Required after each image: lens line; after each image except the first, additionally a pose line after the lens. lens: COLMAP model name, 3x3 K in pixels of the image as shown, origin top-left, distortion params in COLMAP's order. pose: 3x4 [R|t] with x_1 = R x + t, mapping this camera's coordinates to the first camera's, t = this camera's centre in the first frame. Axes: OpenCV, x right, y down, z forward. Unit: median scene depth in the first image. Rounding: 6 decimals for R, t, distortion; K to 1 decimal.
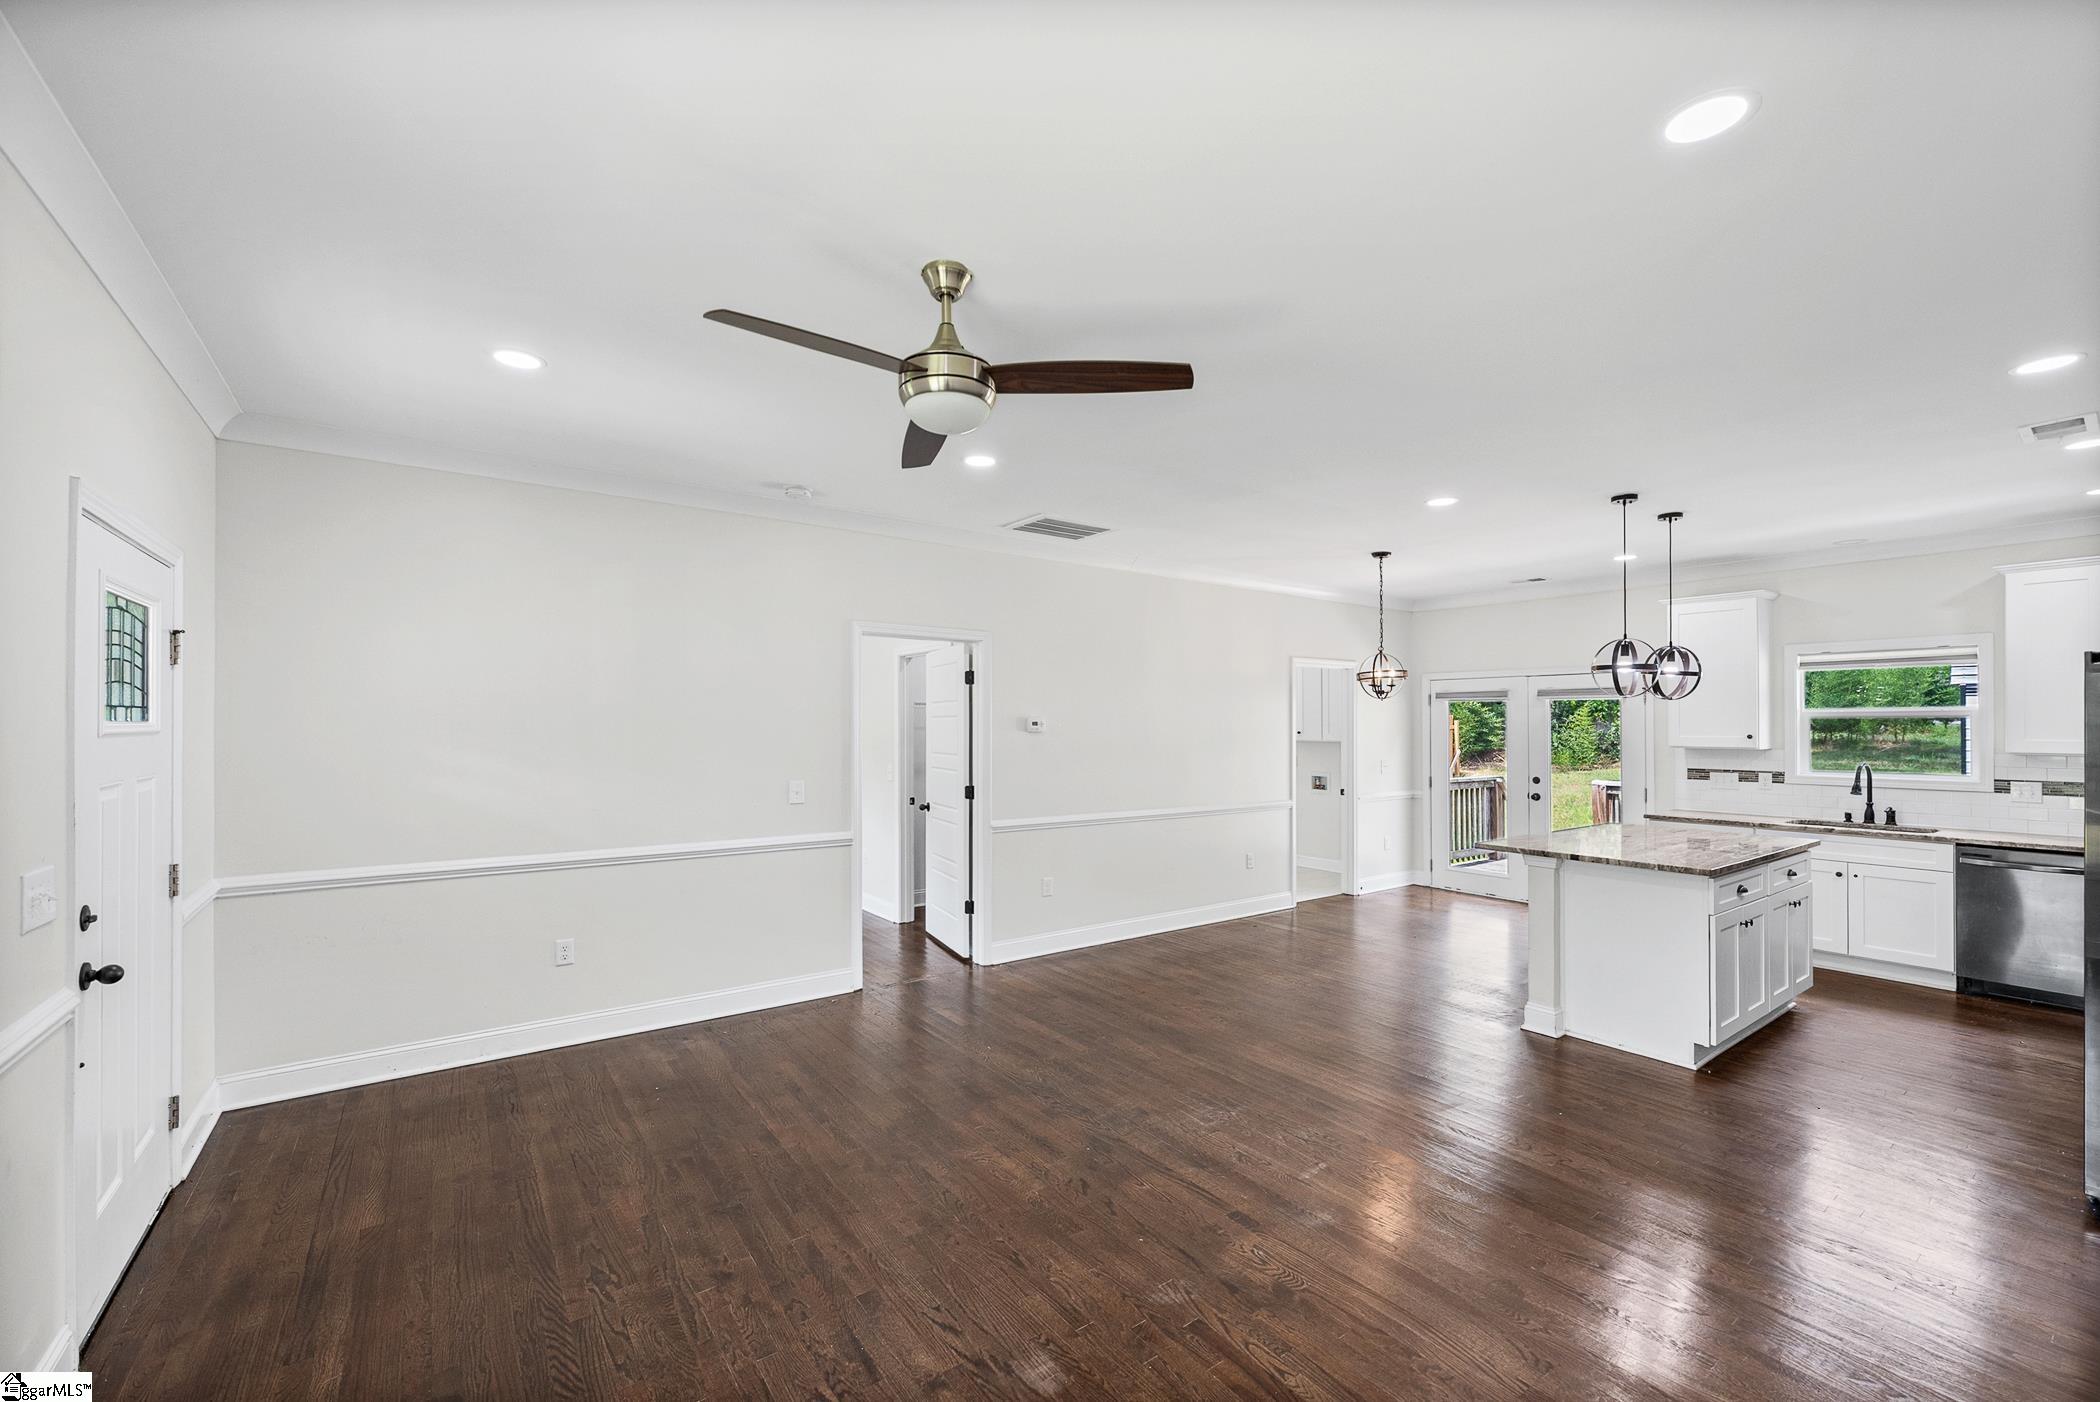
lens RADIAL K [[846.1, 0, 1046.0], [0, 846.1, 713.2], [0, 0, 1]] dist [-0.000658, -0.000201]
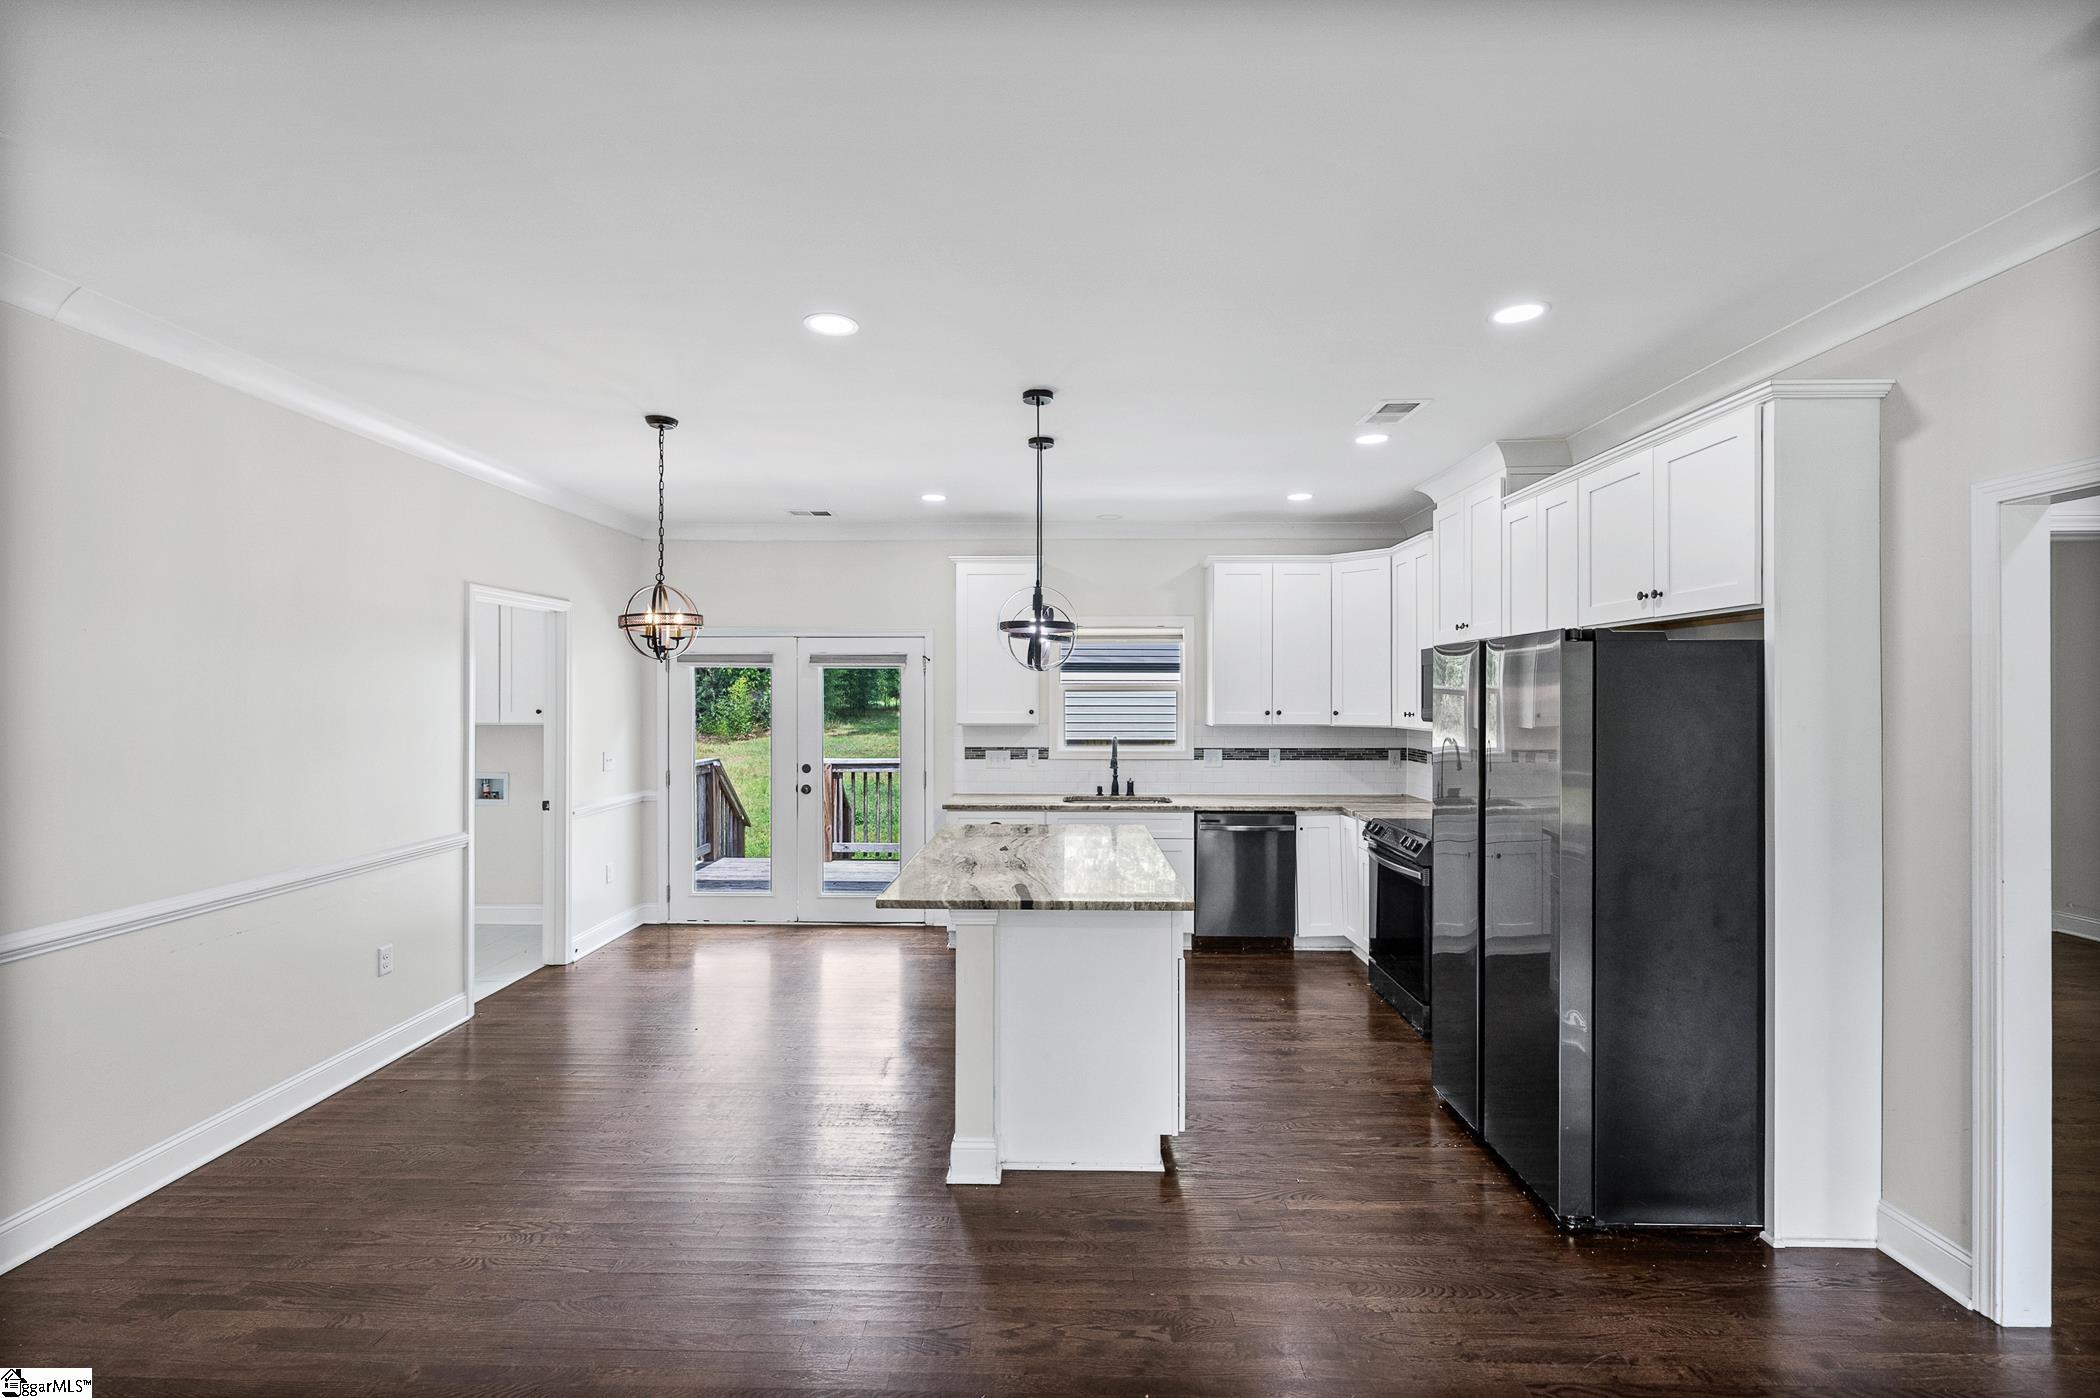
lens RADIAL K [[910.1, 0, 1046.4], [0, 910.1, 690.2], [0, 0, 1]] dist [0.002859, 0.000309]
pose [[0.603895, 0.002827, 0.797059, 0.039112], [-0.012042, 0.999912, 0.005578, -0.001798], [-0.796973, -0.012967, 0.603875, 0.345820]]
